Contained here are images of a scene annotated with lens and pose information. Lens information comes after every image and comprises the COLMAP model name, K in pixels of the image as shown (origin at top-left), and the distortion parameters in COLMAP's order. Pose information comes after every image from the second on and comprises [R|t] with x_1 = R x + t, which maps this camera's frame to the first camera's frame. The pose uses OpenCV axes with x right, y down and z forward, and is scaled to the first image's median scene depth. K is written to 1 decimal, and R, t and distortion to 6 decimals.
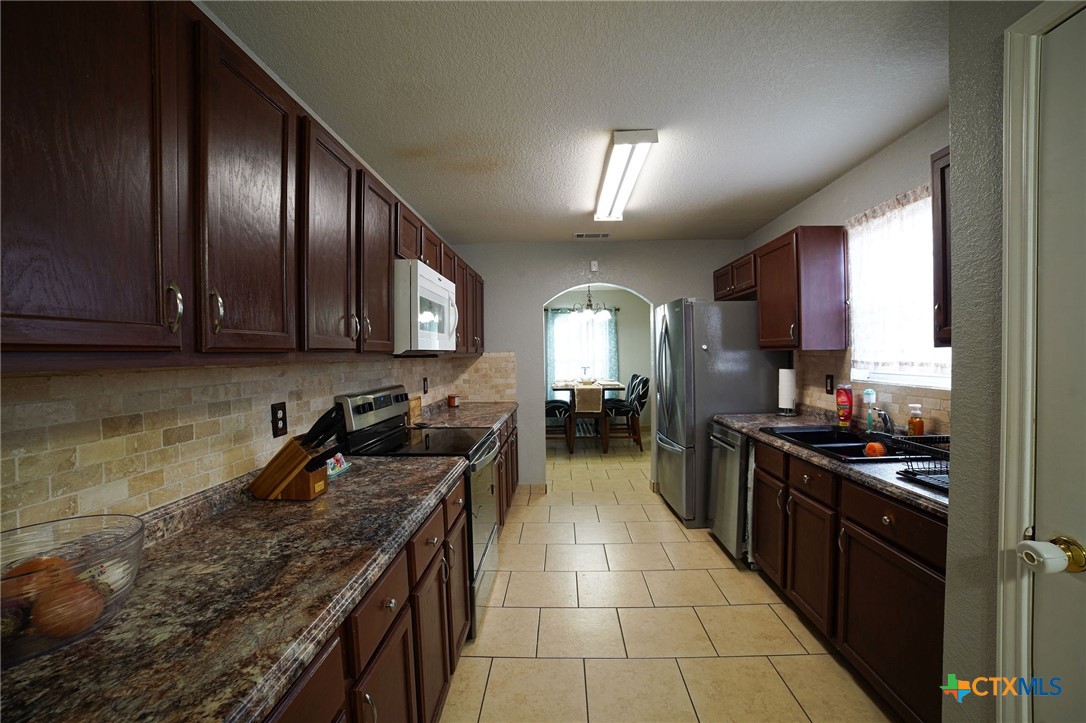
lens RADIAL K [[443.5, 0, 550.4], [0, 443.5, 363.9], [0, 0, 1]] dist [-0.103611, 0.034636]
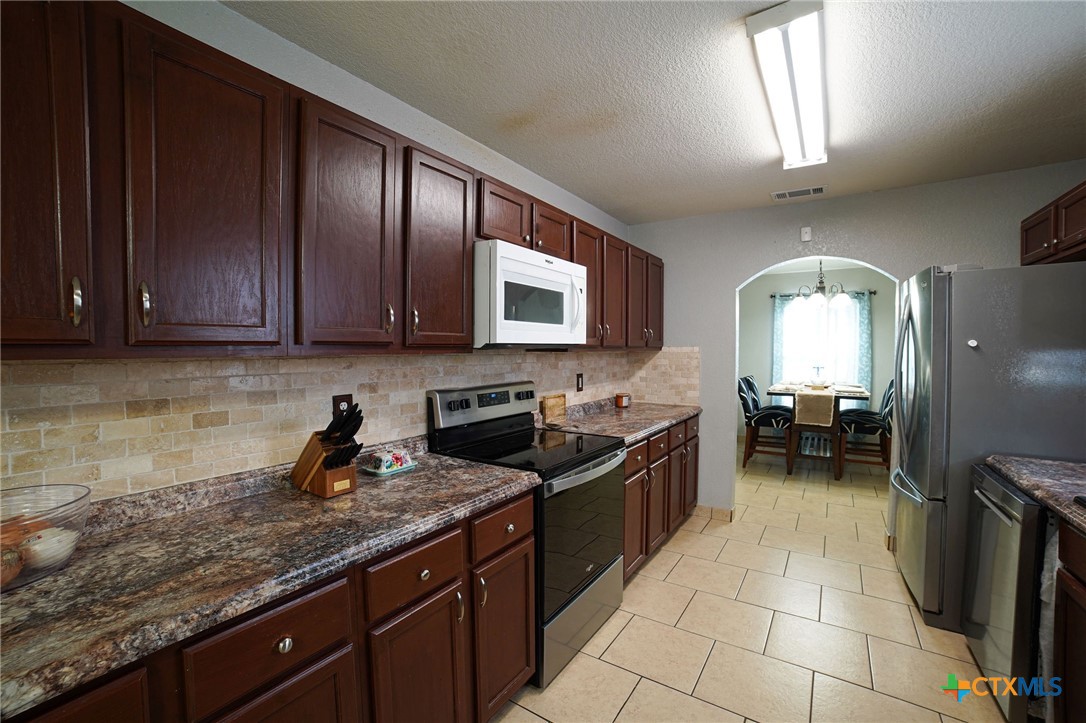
lens RADIAL K [[453.0, 0, 545.8], [0, 453.0, 364.6], [0, 0, 1]] dist [-0.110776, 0.037907]
pose [[0.848326, 0.033139, -0.528437, 0.330613], [-0.024342, 0.999425, 0.023598, -0.016648], [0.528915, -0.007156, 0.848645, 0.373861]]
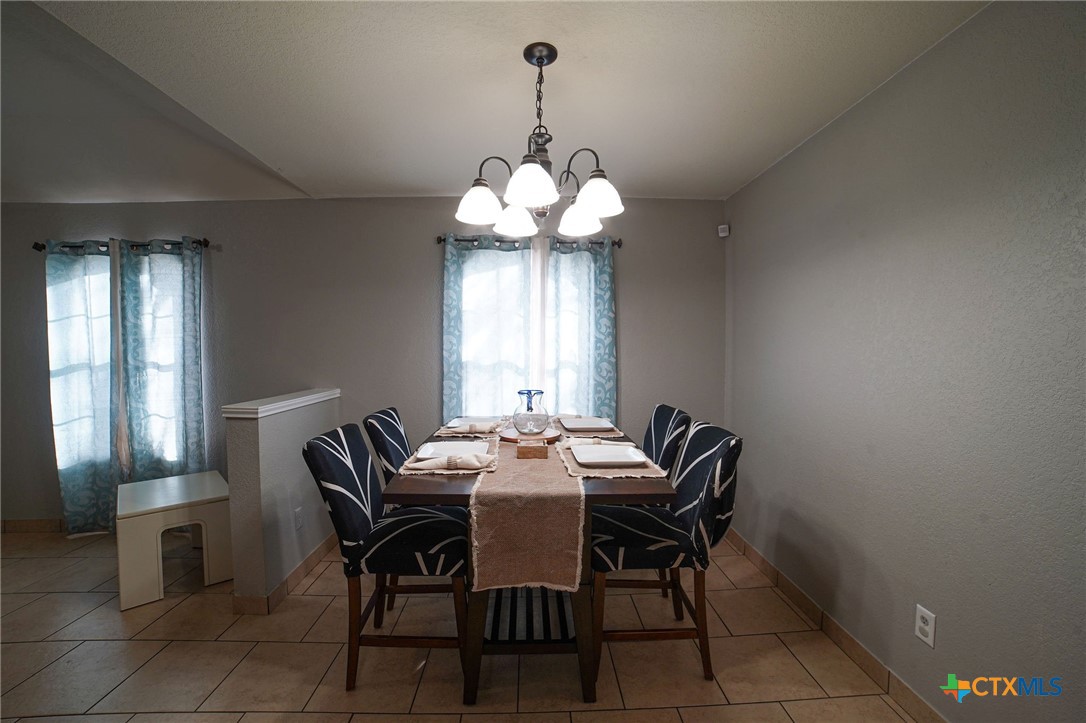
lens RADIAL K [[453.0, 0, 545.8], [0, 453.0, 364.6], [0, 0, 1]] dist [-0.110776, 0.037907]
pose [[0.998033, 0.013648, 0.061180, 0.298099], [-0.014638, 0.999769, 0.015760, -0.077301], [-0.060951, -0.016624, 0.998002, 2.838308]]
